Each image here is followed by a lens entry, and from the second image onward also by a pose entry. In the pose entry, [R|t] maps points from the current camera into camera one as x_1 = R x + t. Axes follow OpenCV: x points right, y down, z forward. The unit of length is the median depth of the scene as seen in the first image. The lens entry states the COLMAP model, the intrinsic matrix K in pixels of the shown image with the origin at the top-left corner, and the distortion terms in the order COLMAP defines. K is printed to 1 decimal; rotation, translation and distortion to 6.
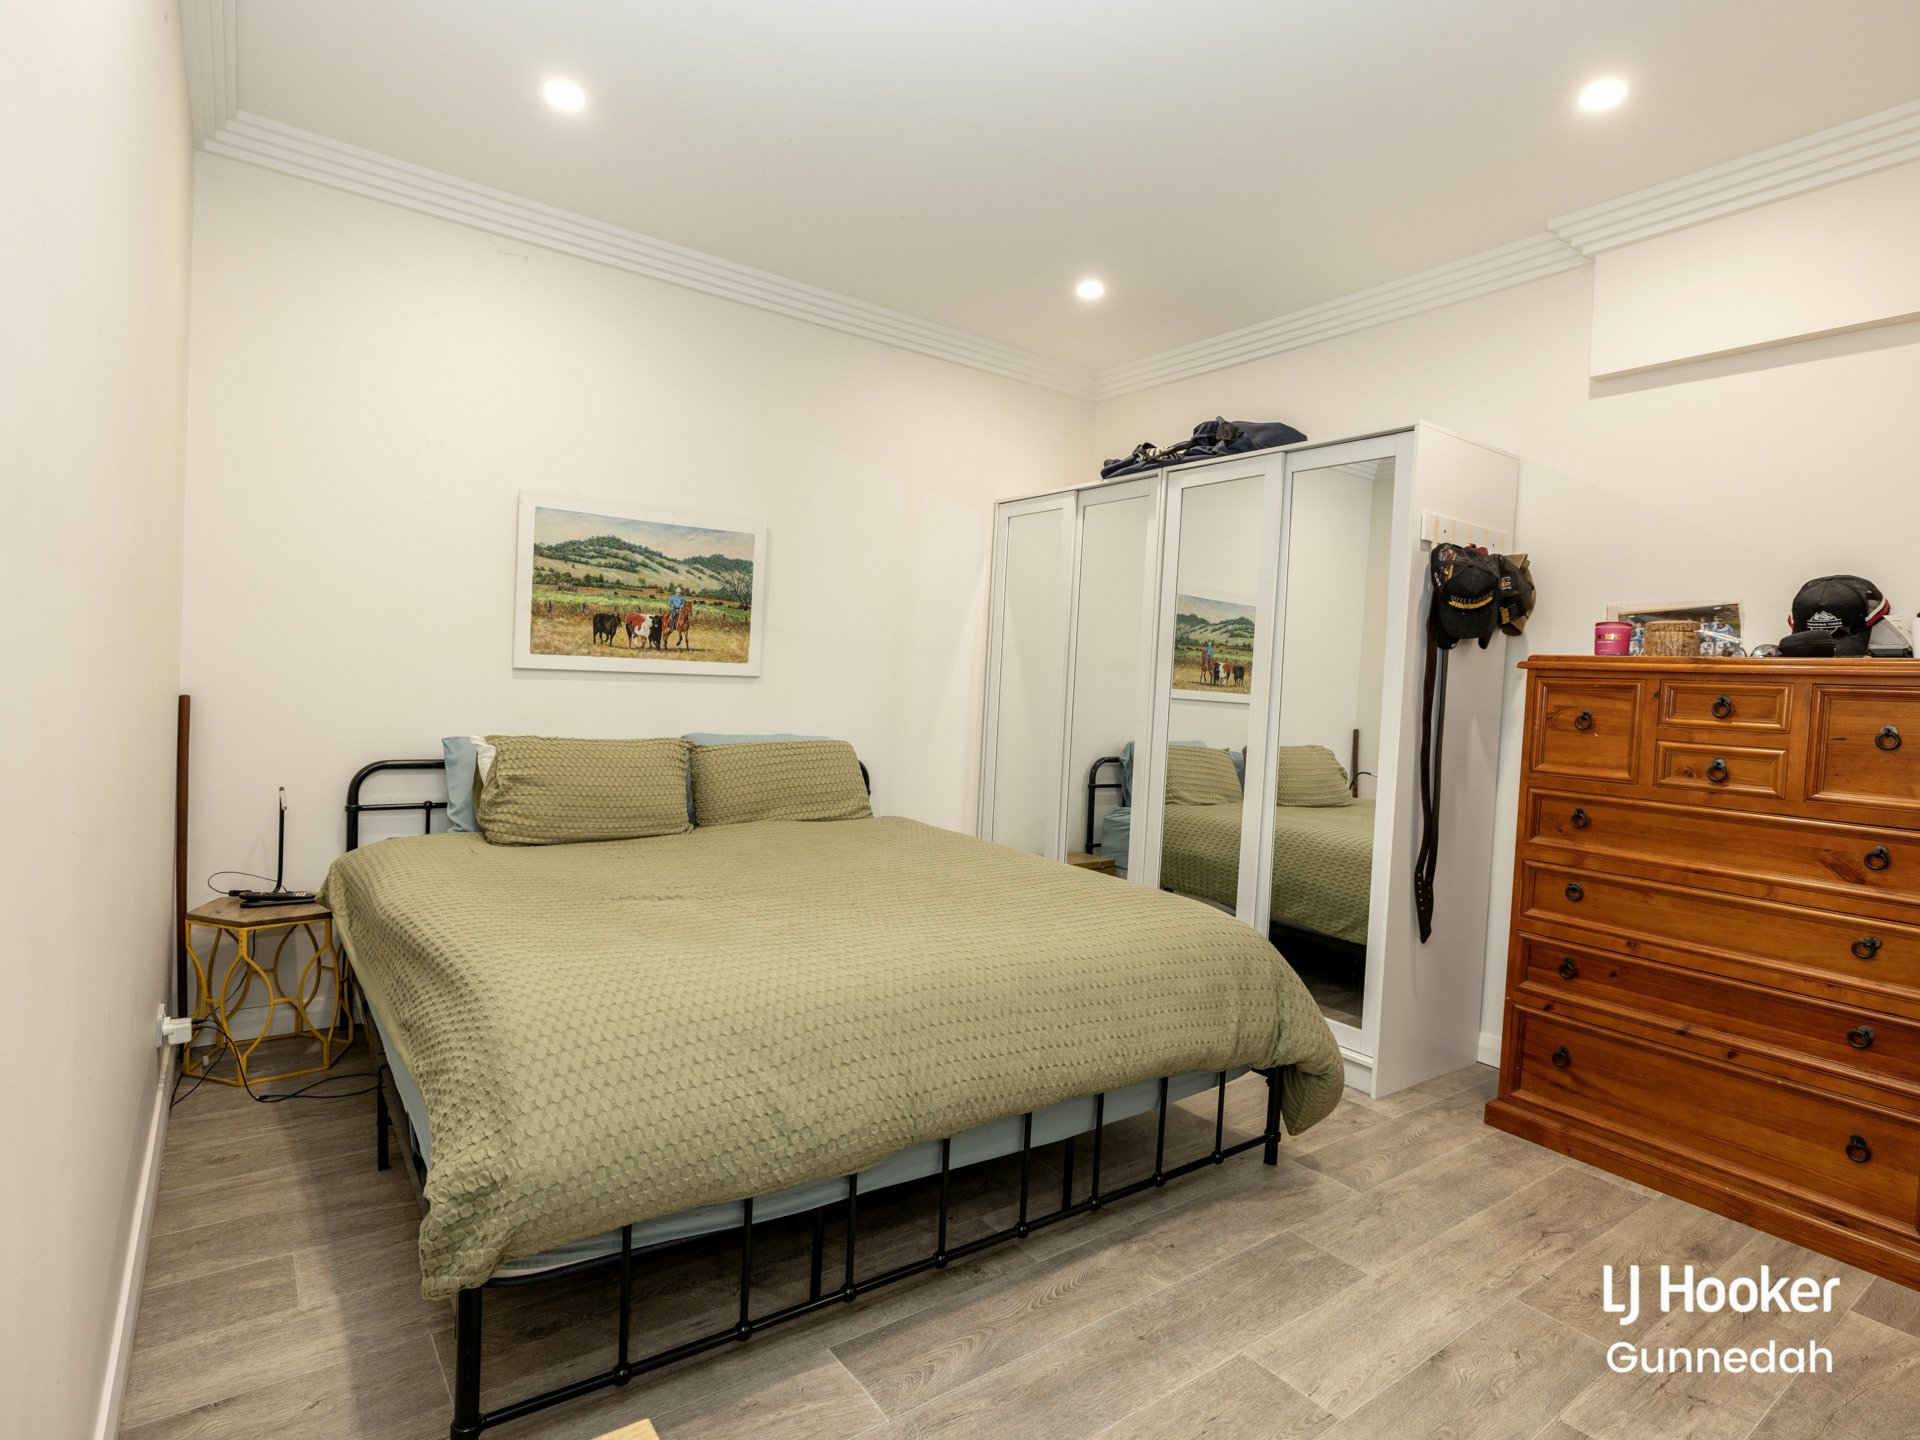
lens RADIAL K [[995.1, 0, 953.1], [0, 995.1, 730.8], [0, 0, 1]] dist [0.035967, -0.057089]
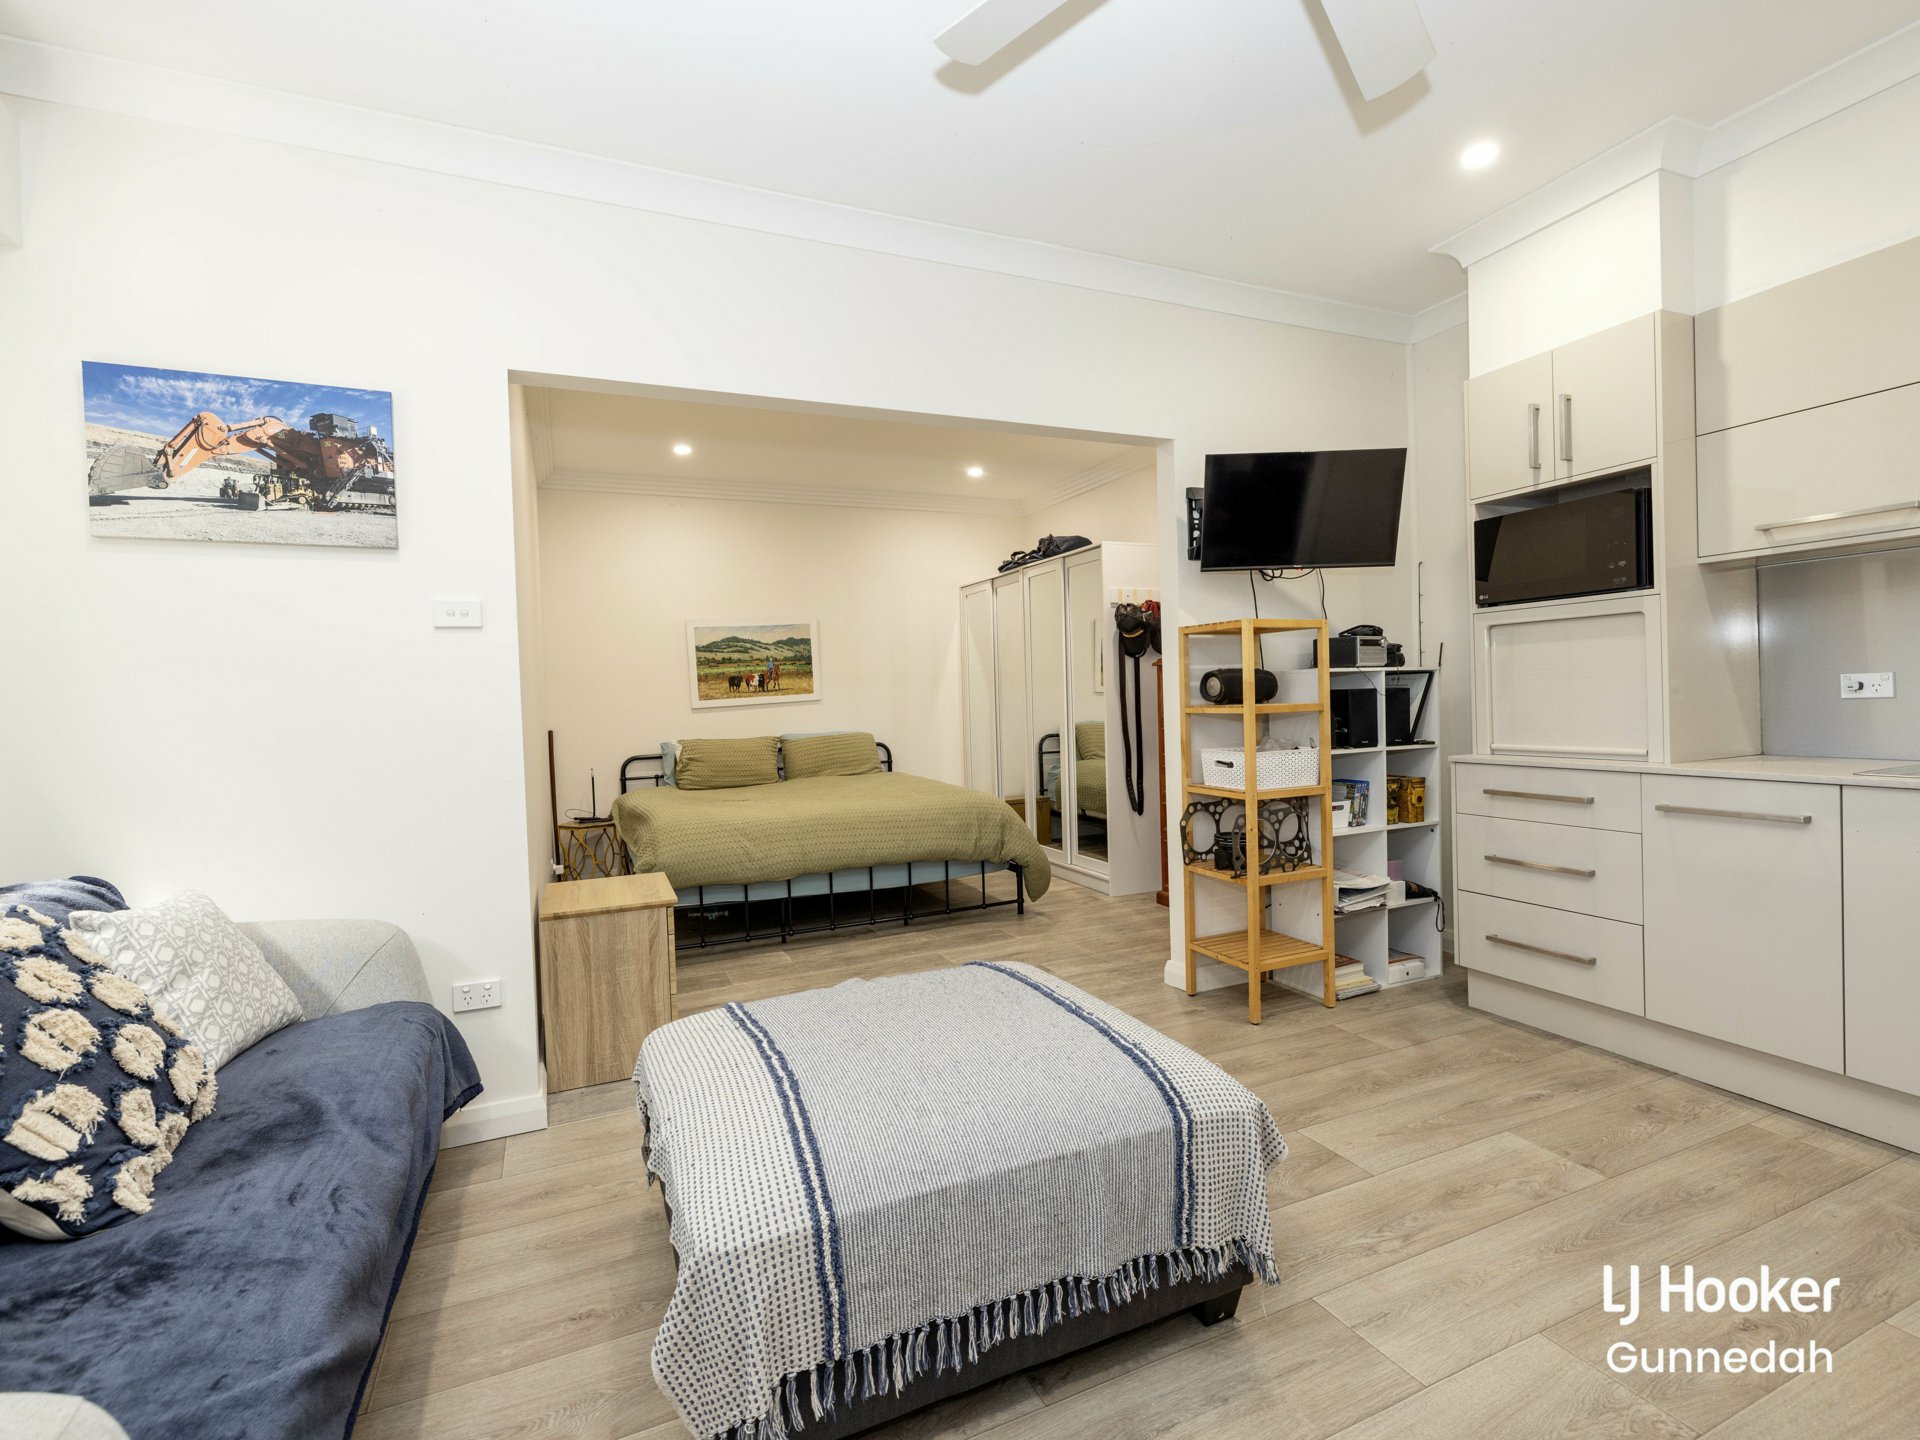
lens RADIAL K [[883.3, 0, 960.0], [0, 883.3, 720.0], [0, 0, 1]] dist [0.000711, 0.000015]
pose [[0.976773, -0.077495, -0.199771, 0.435951], [0.075947, 0.996993, -0.015415, 0.031020], [0.200365, -0.000115, 0.979721, -0.628414]]
